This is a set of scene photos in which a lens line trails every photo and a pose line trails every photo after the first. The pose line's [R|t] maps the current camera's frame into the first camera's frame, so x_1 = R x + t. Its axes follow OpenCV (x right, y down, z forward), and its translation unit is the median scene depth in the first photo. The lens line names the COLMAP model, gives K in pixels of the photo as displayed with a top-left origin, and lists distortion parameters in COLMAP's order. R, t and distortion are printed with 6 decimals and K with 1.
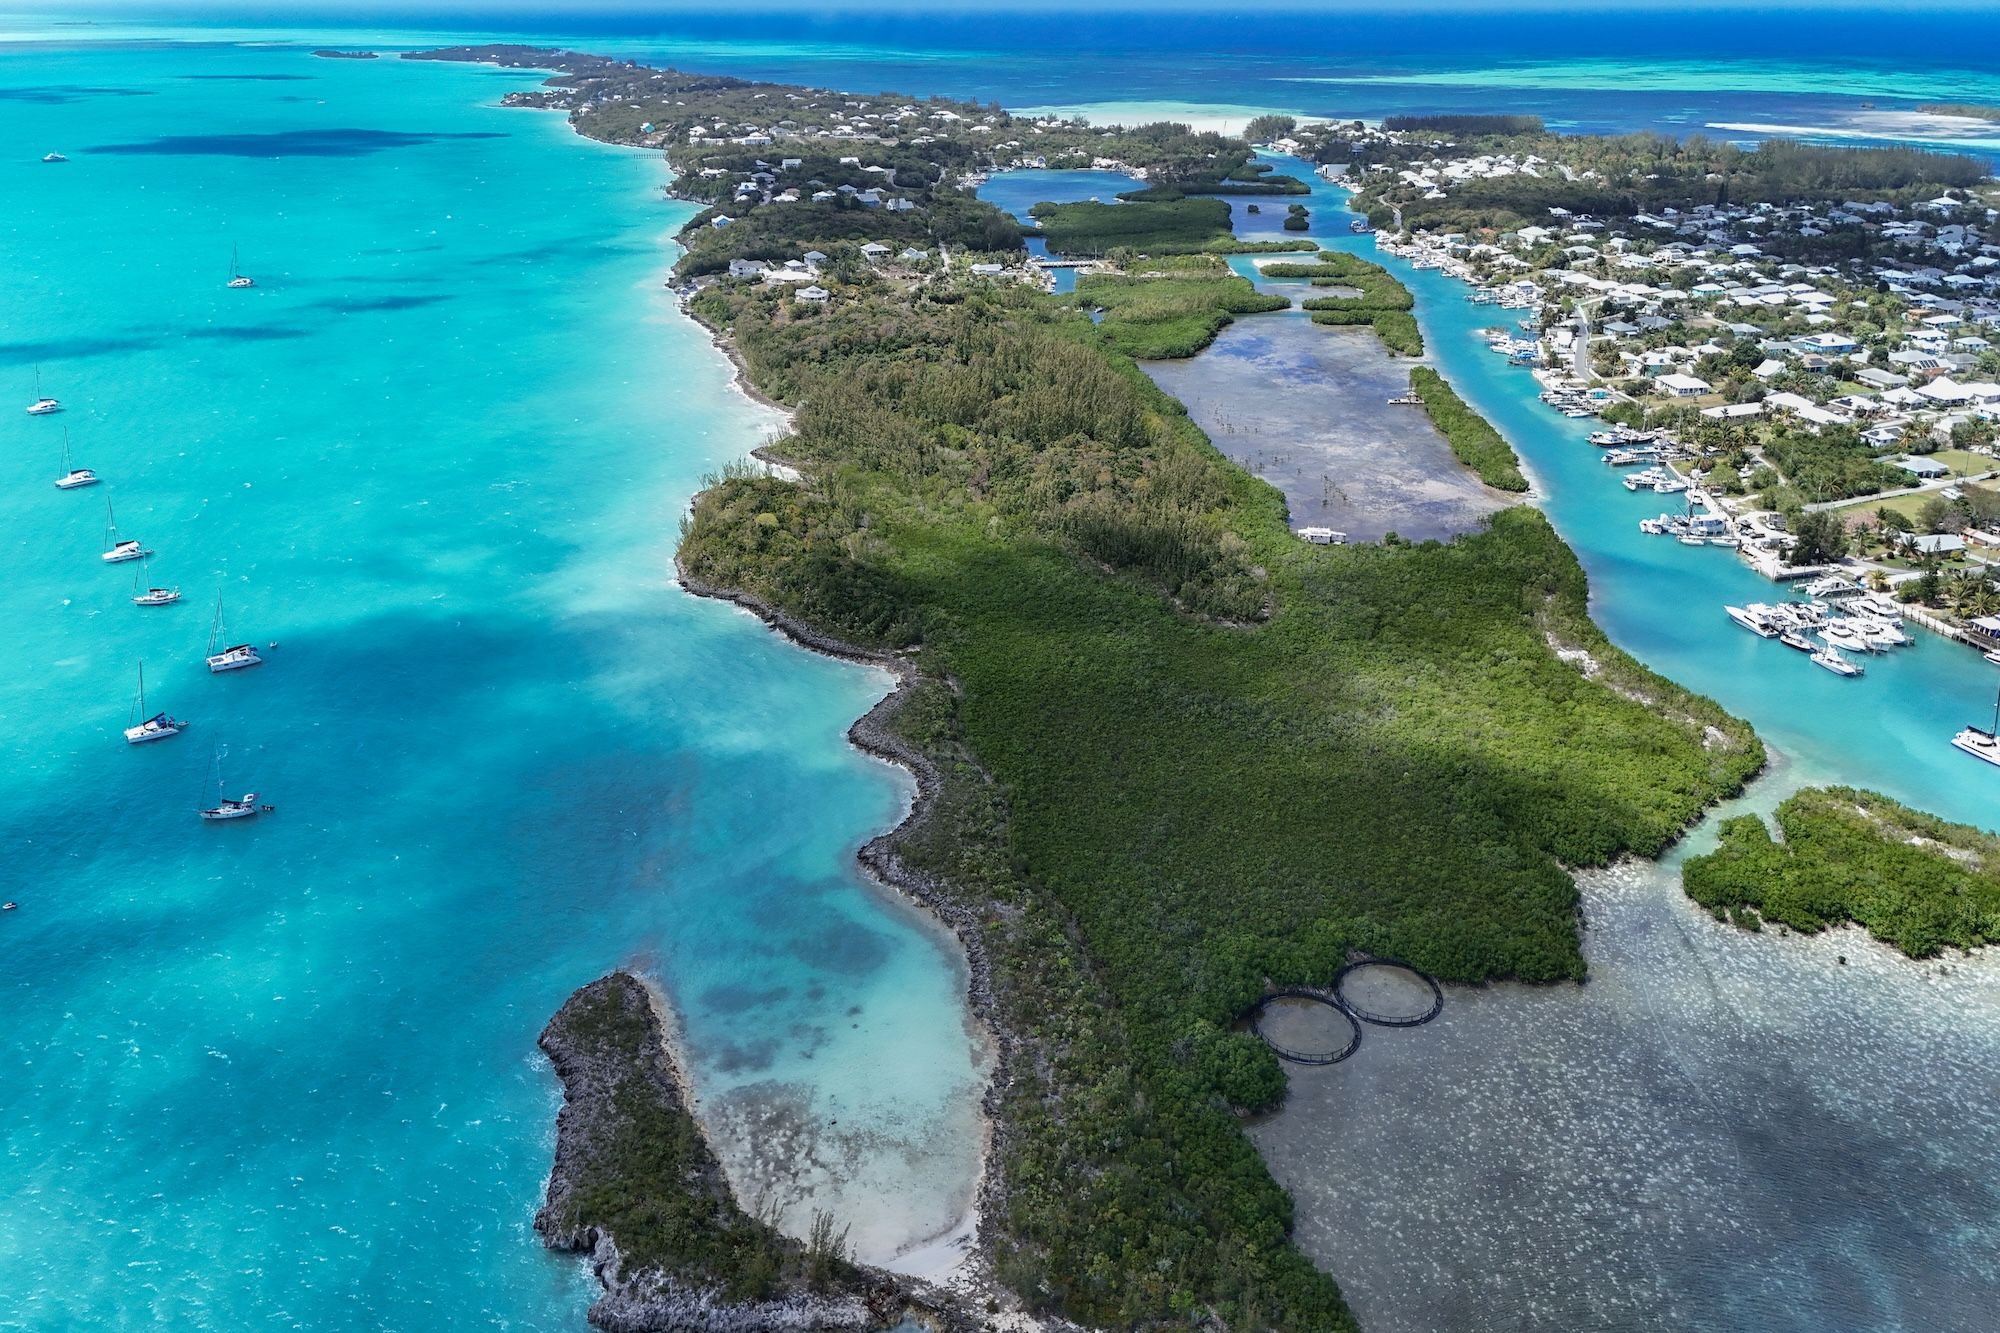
lens RADIAL K [[1410.9, 0, 1000.0], [0, 1410.9, 666.5], [0, 0, 1]] dist [0.063451, -0.046760]
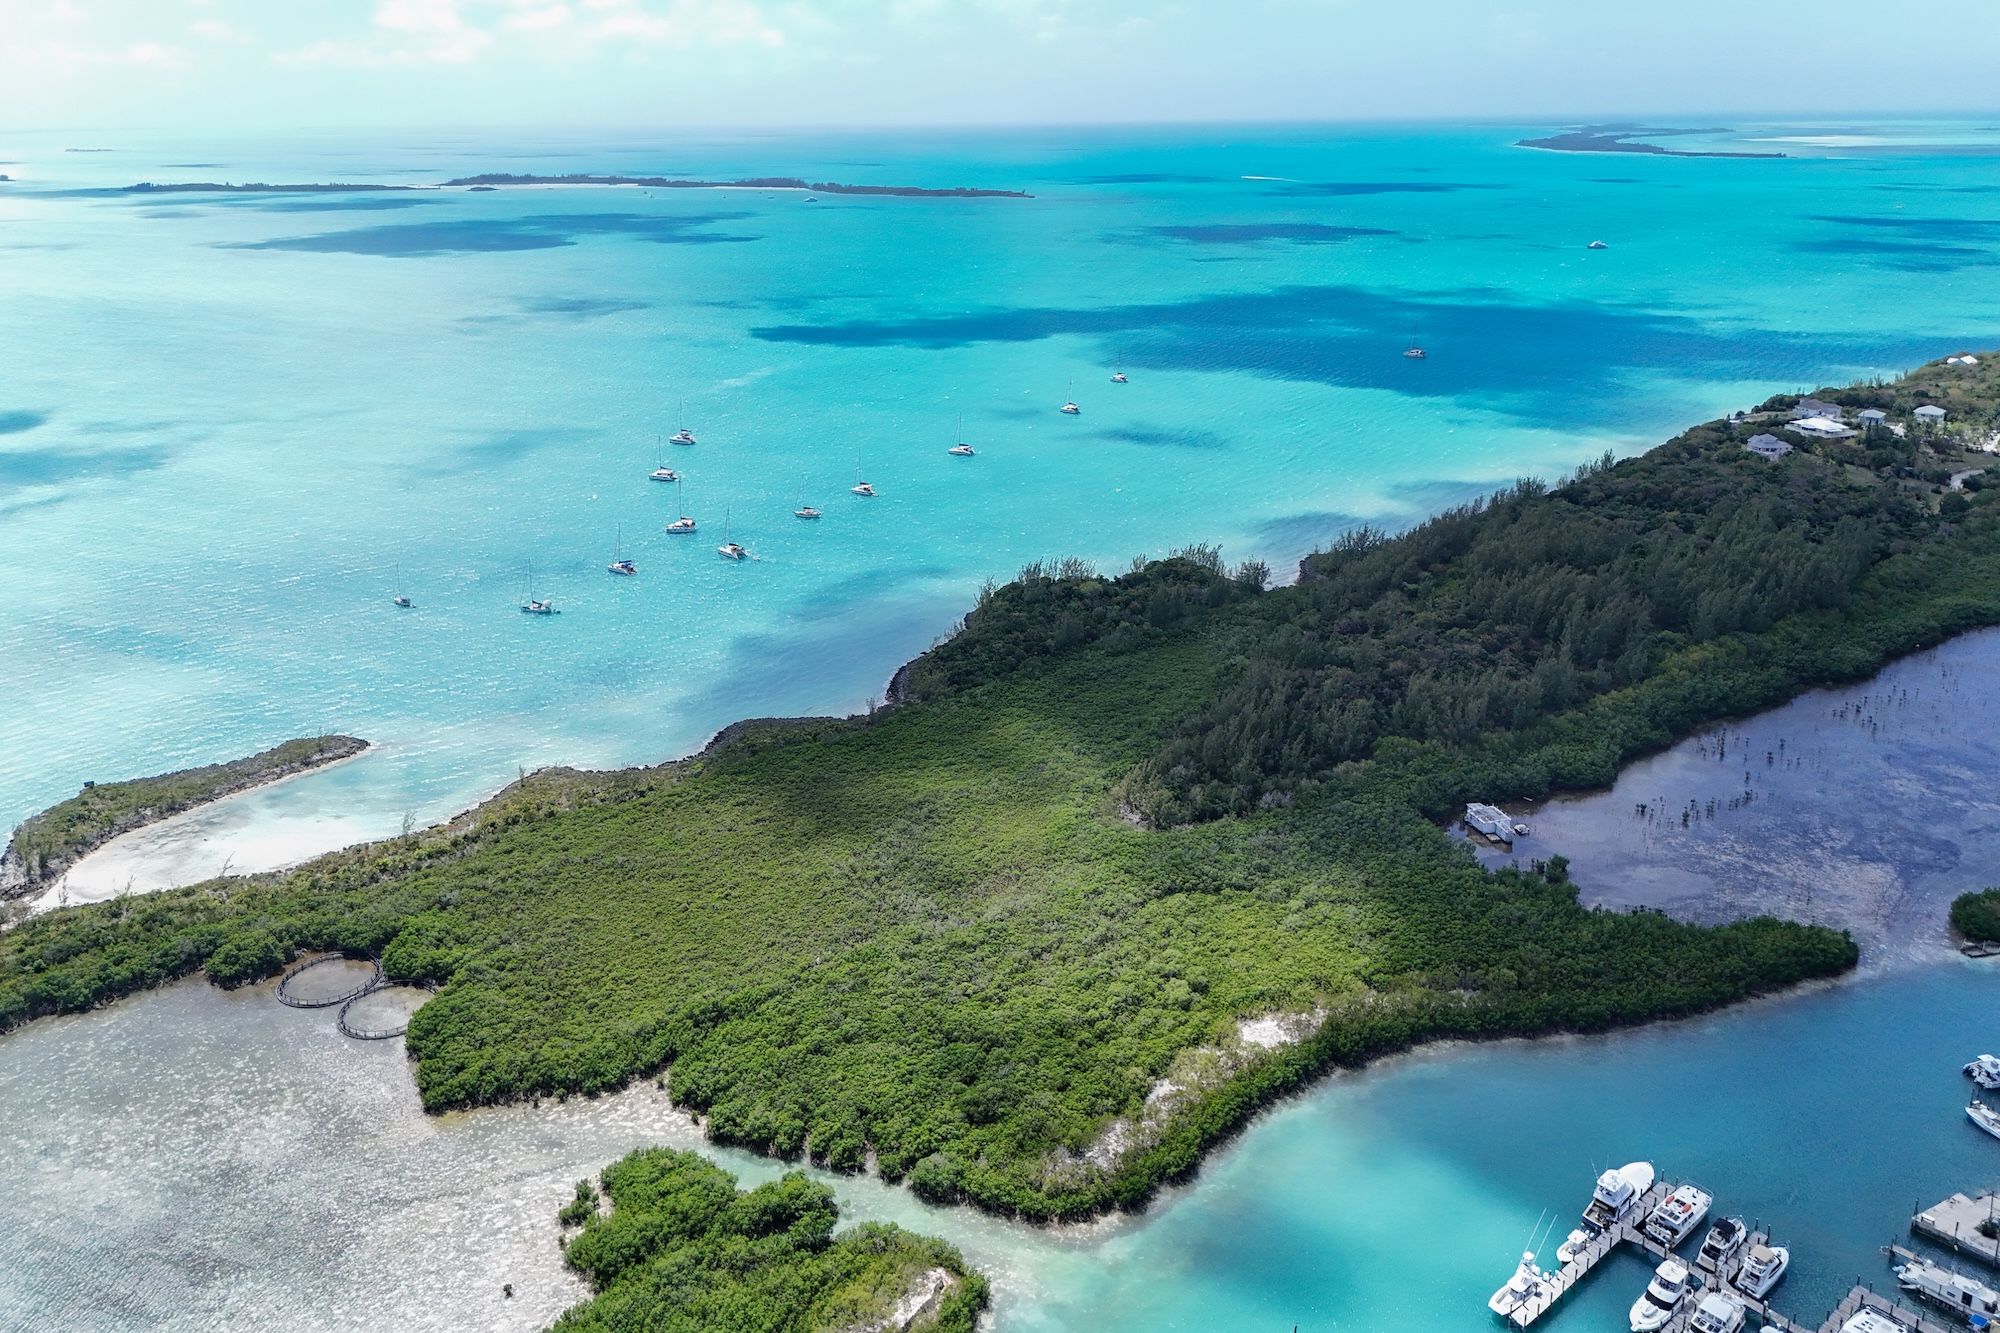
lens RADIAL K [[1410.9, 0, 1000.0], [0, 1410.9, 666.5], [0, 0, 1]] dist [0.063451, -0.046760]
pose [[0.454133, 0.319031, -0.831855, 0.876693], [-0.370279, 0.916816, 0.149469, -0.228971], [0.810344, 0.240139, 0.534487, 0.500944]]
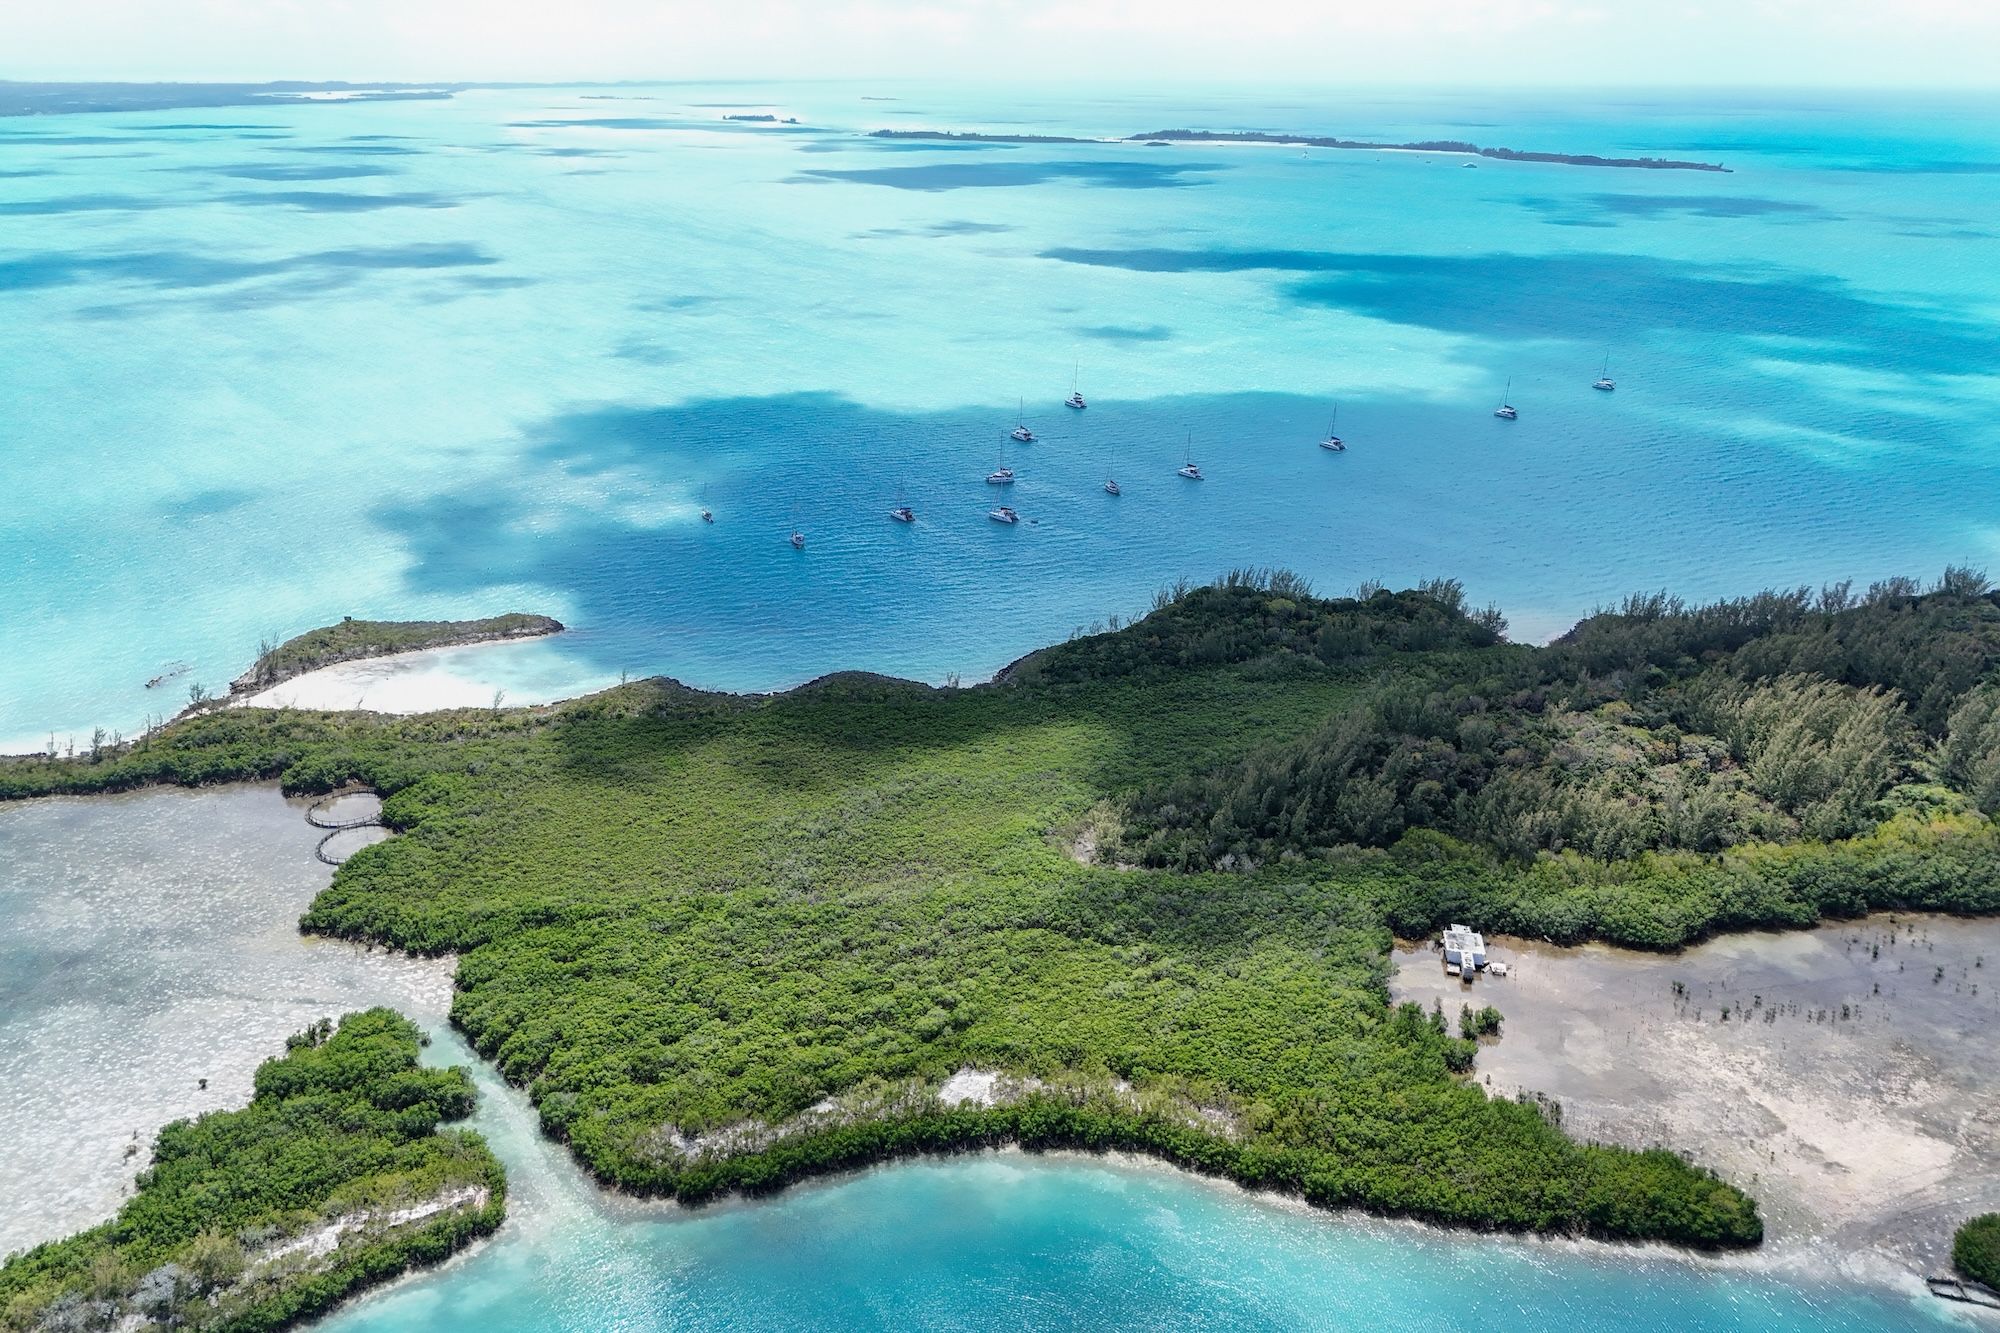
lens RADIAL K [[1410.9, 0, 1000.0], [0, 1410.9, 666.5], [0, 0, 1]] dist [0.063451, -0.046760]
pose [[0.007486, 0.386601, -0.922217, 0.946537], [-0.434963, 0.831685, 0.345119, -0.403645], [0.900417, 0.398546, 0.174383, 0.839448]]
